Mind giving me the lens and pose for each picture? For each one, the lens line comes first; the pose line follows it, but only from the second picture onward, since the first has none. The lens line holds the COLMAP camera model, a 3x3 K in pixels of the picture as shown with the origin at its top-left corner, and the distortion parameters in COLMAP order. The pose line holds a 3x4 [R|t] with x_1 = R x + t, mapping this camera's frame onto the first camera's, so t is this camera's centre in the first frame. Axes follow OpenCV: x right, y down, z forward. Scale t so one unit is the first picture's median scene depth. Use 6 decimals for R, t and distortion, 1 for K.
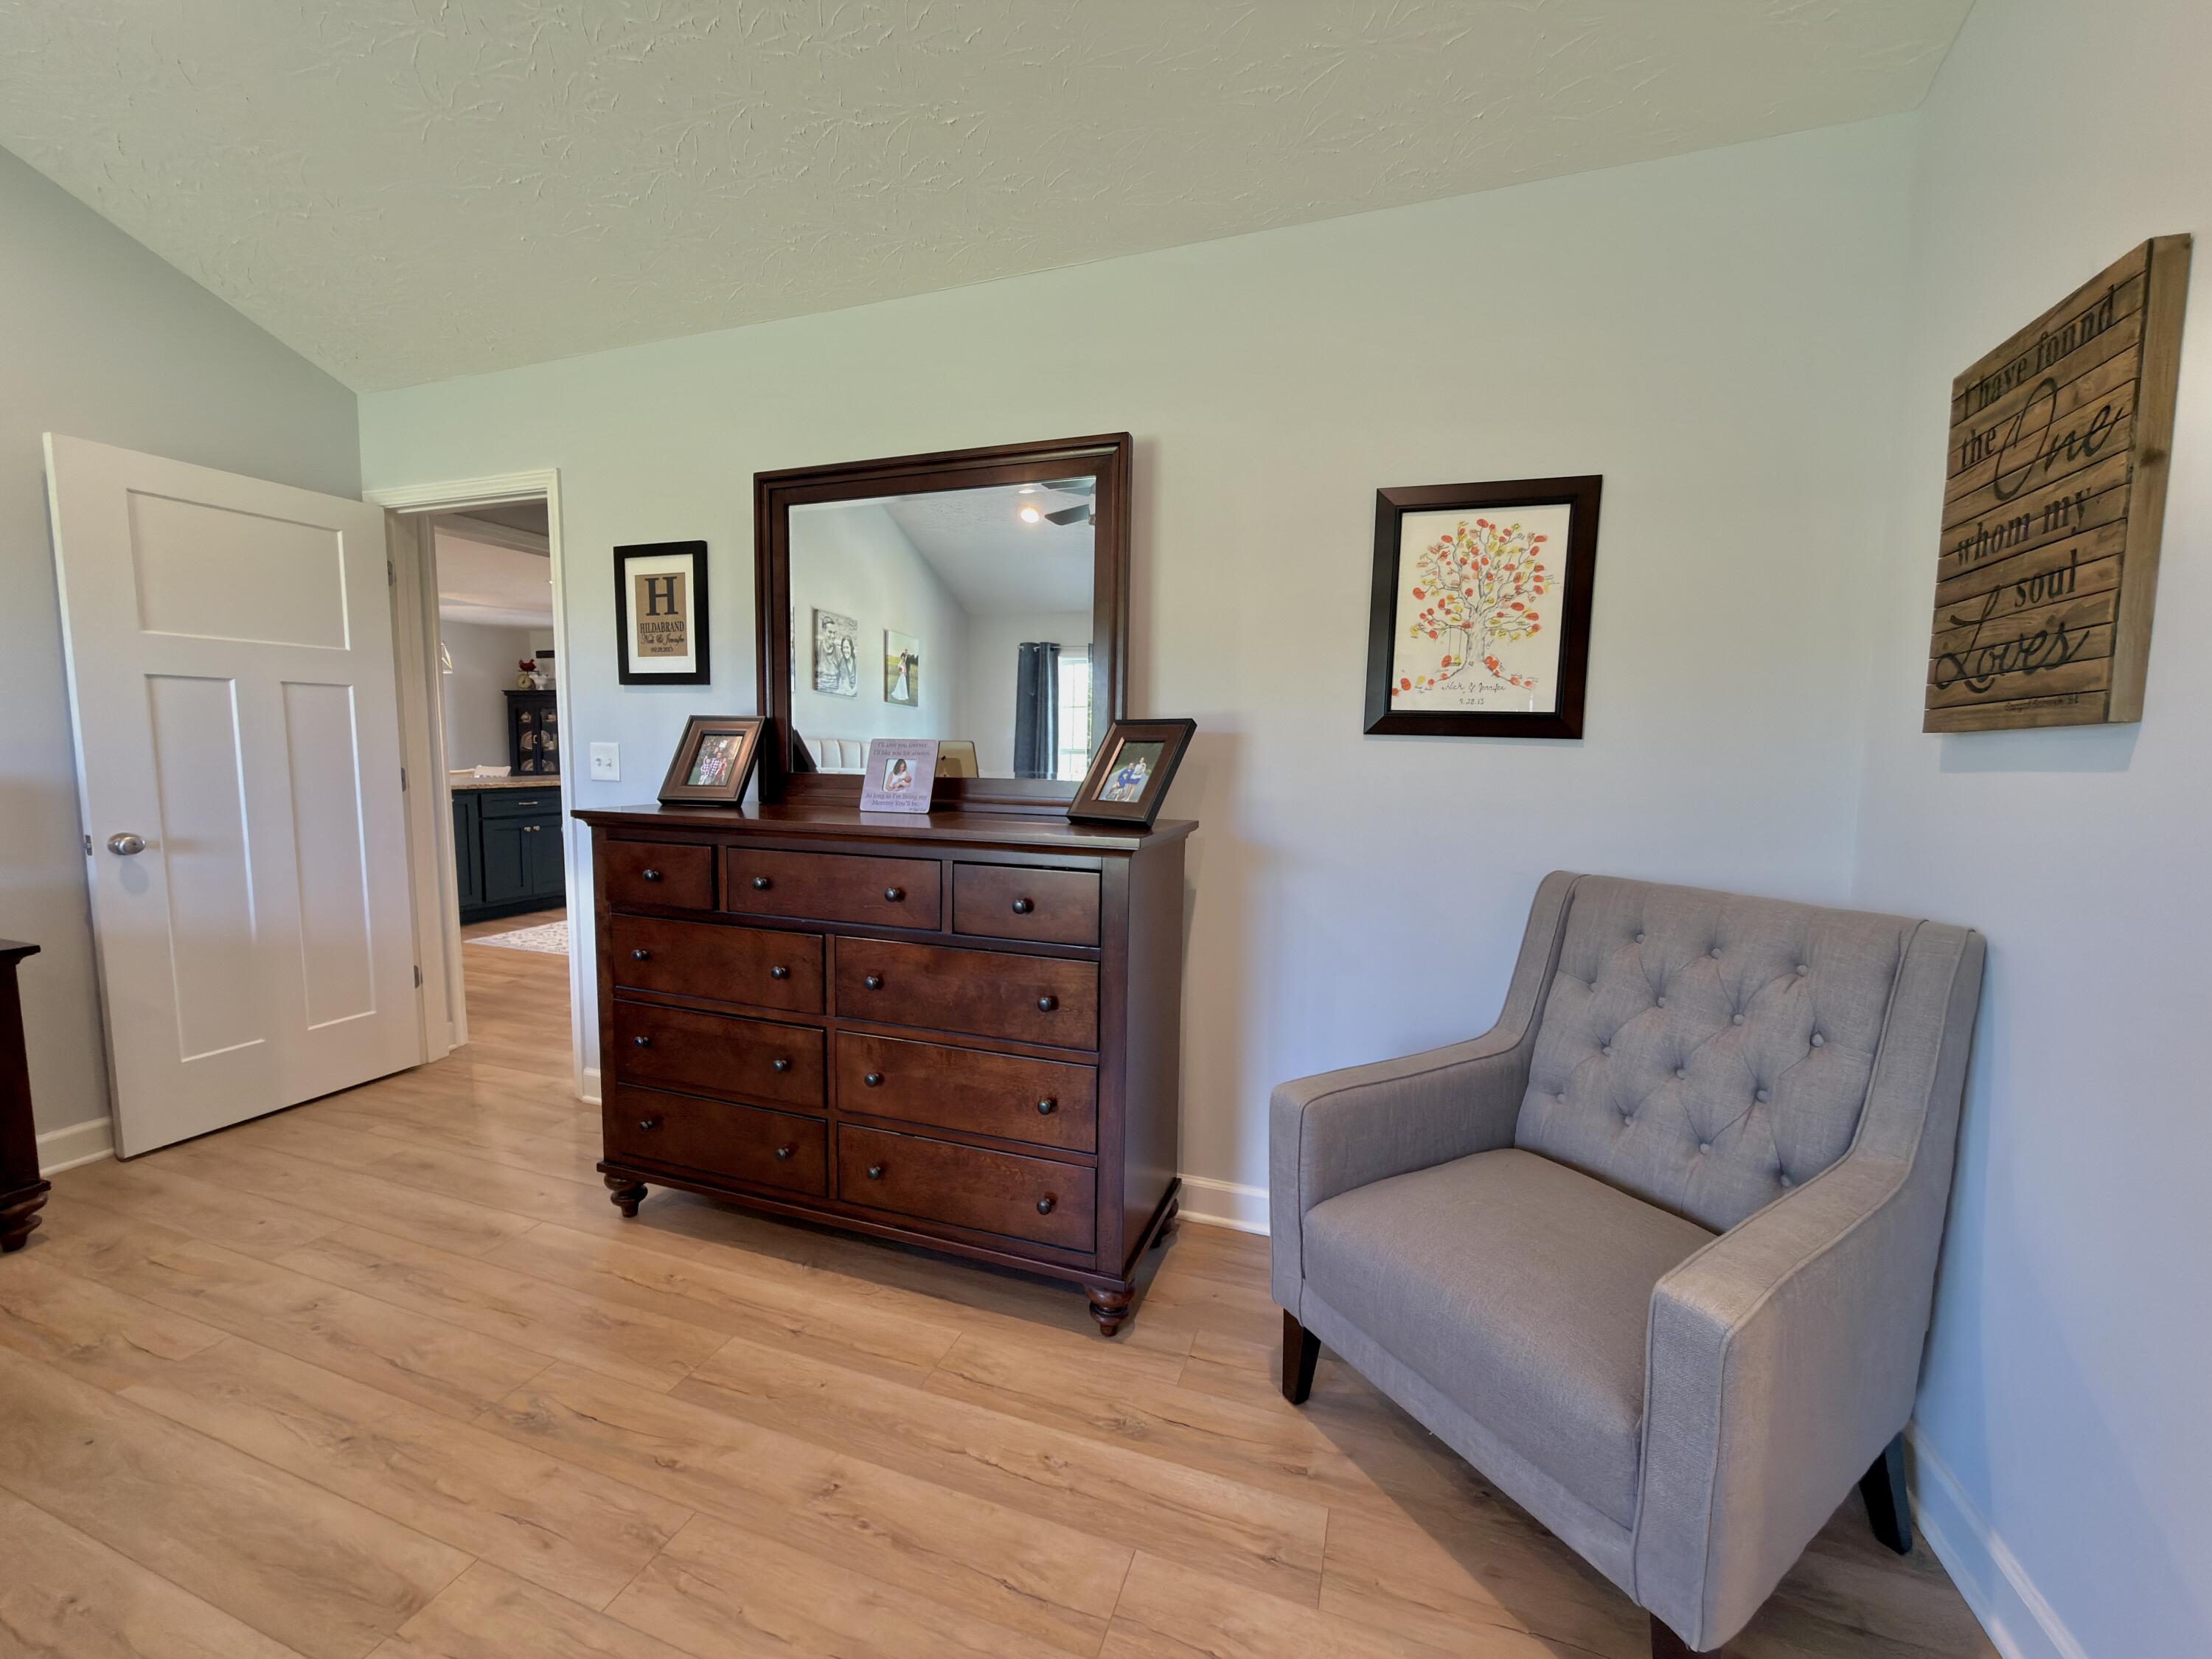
lens RADIAL K [[881.5, 0, 1085.0], [0, 881.5, 818.4], [0, 0, 1]] dist [0.000771, -0.000065]
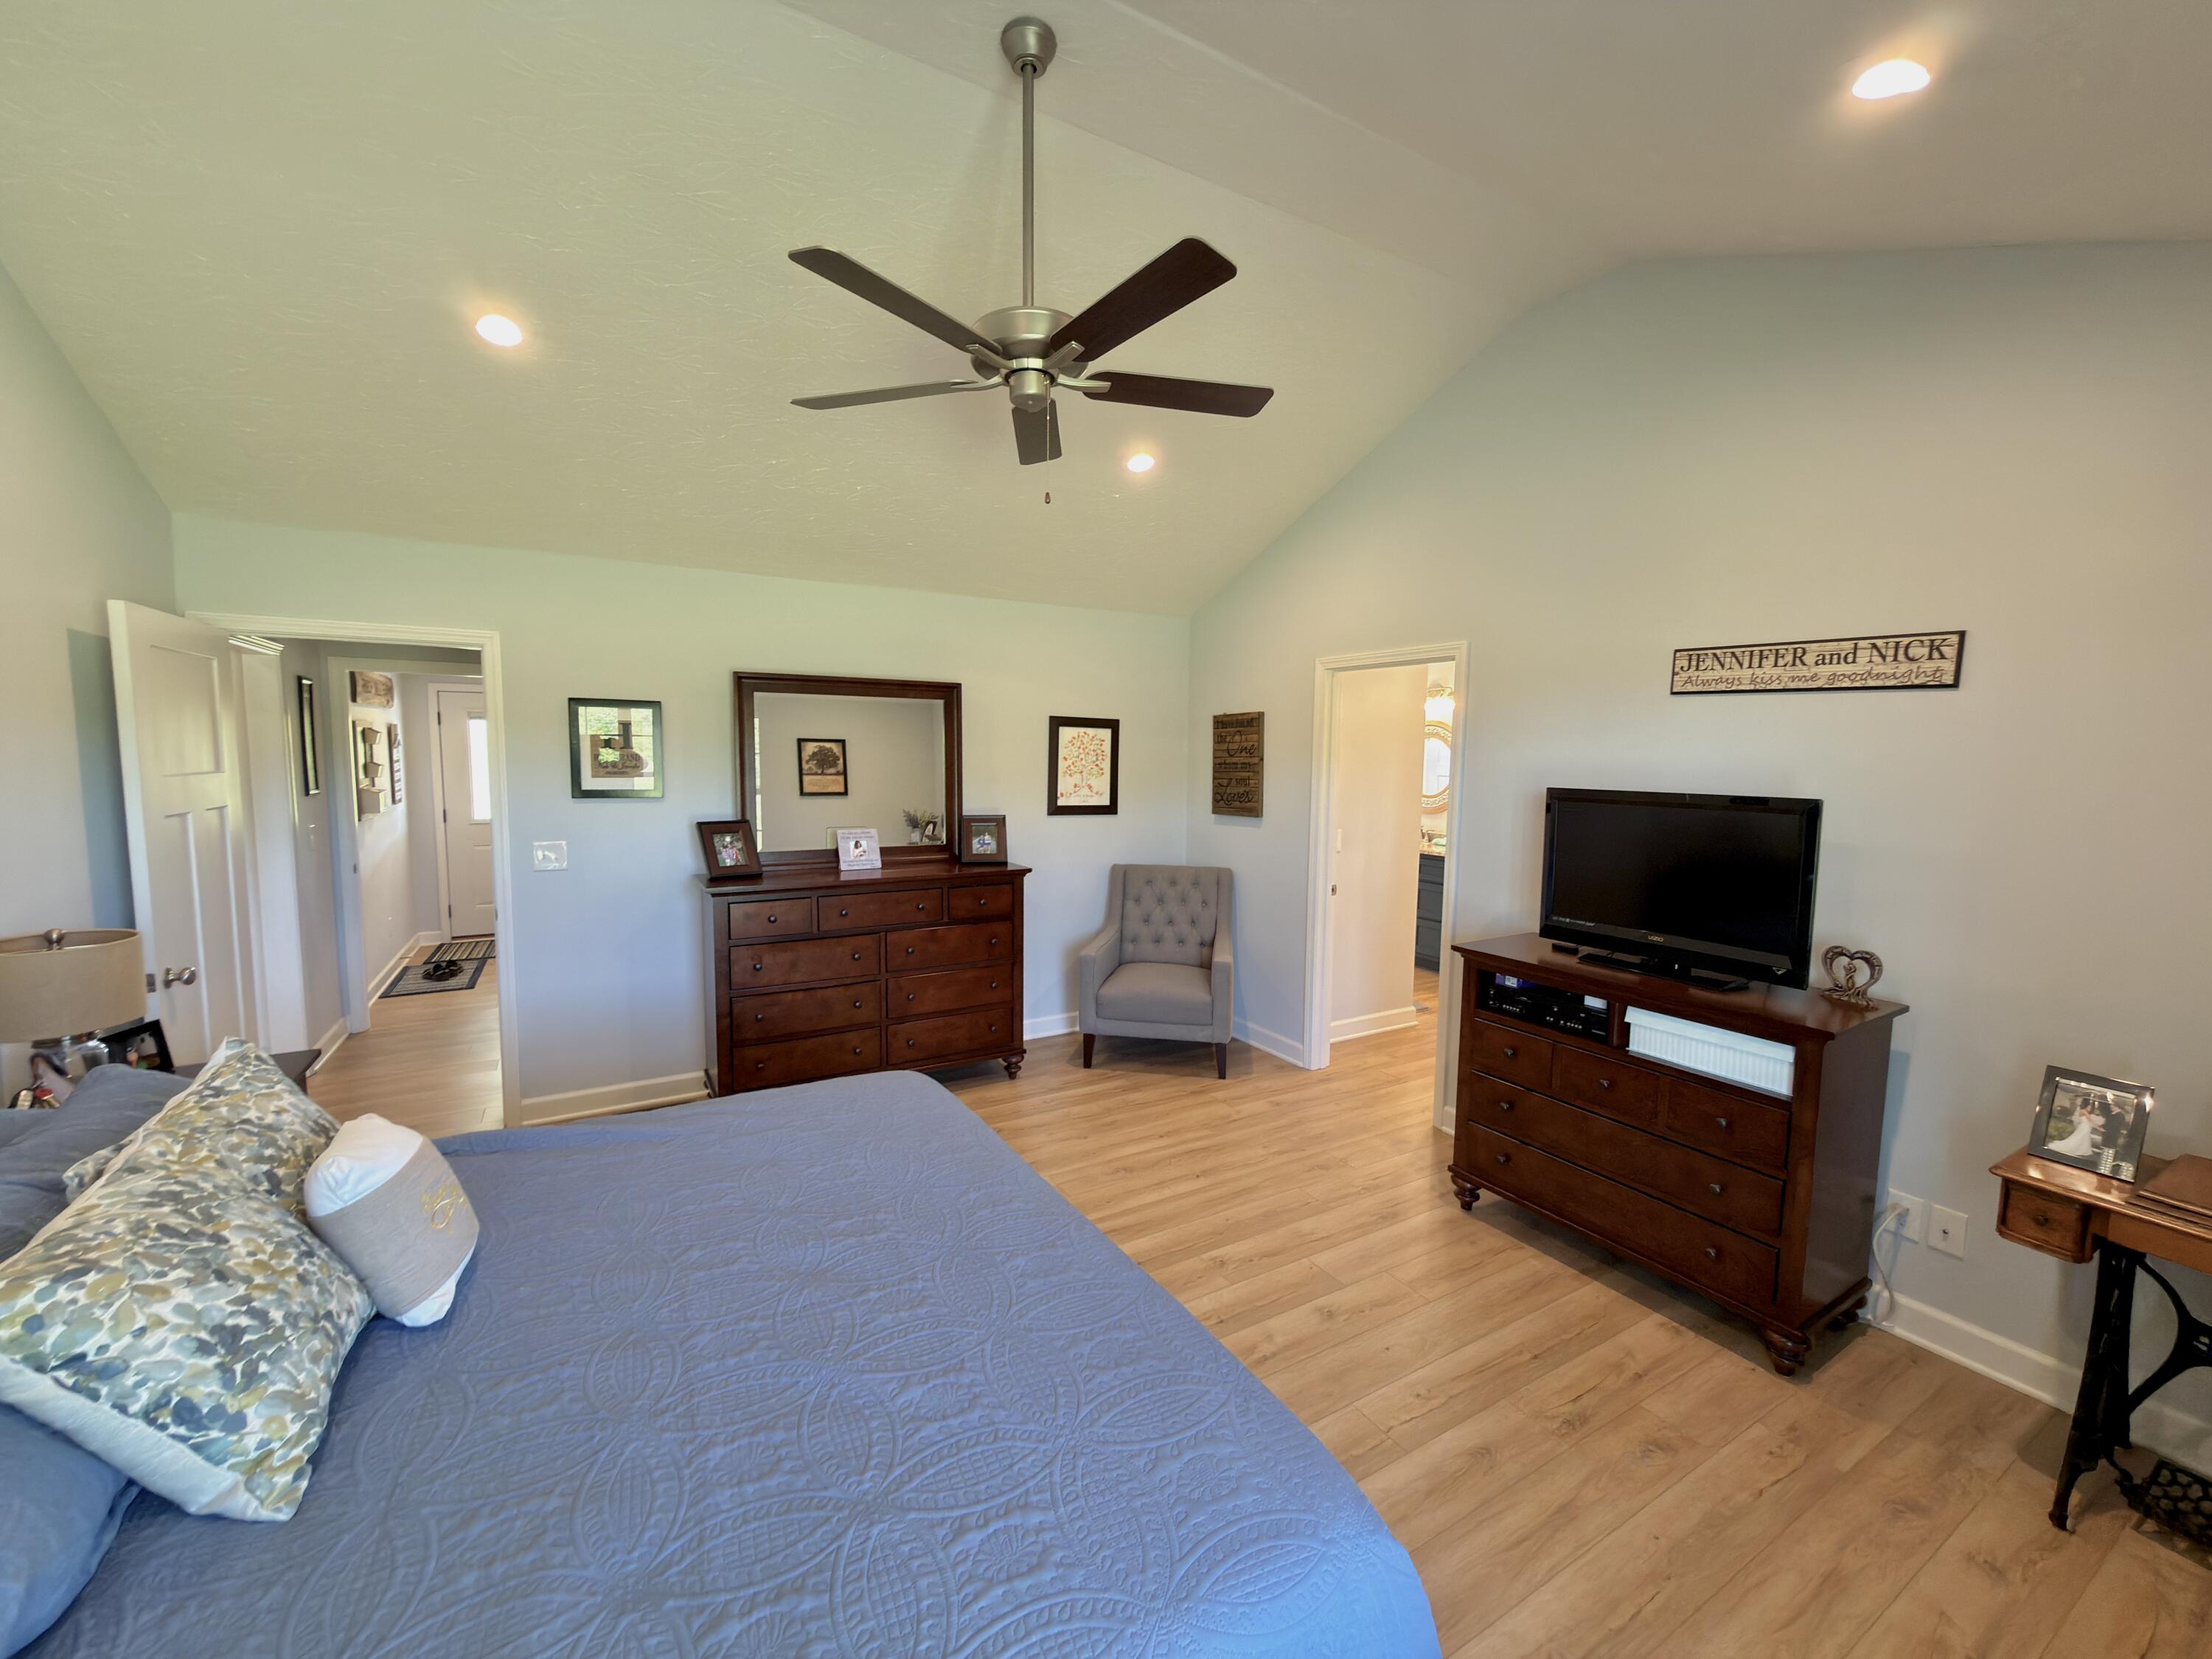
lens RADIAL K [[881.5, 0, 1114.3], [0, 881.5, 823.3], [0, 0, 1]] dist [0.000771, -0.000065]
pose [[0.636070, -0.065561, 0.768842, -1.513134], [0.066537, 0.997333, 0.029998, -0.145164], [-0.768758, 0.032075, 0.638735, -0.710116]]
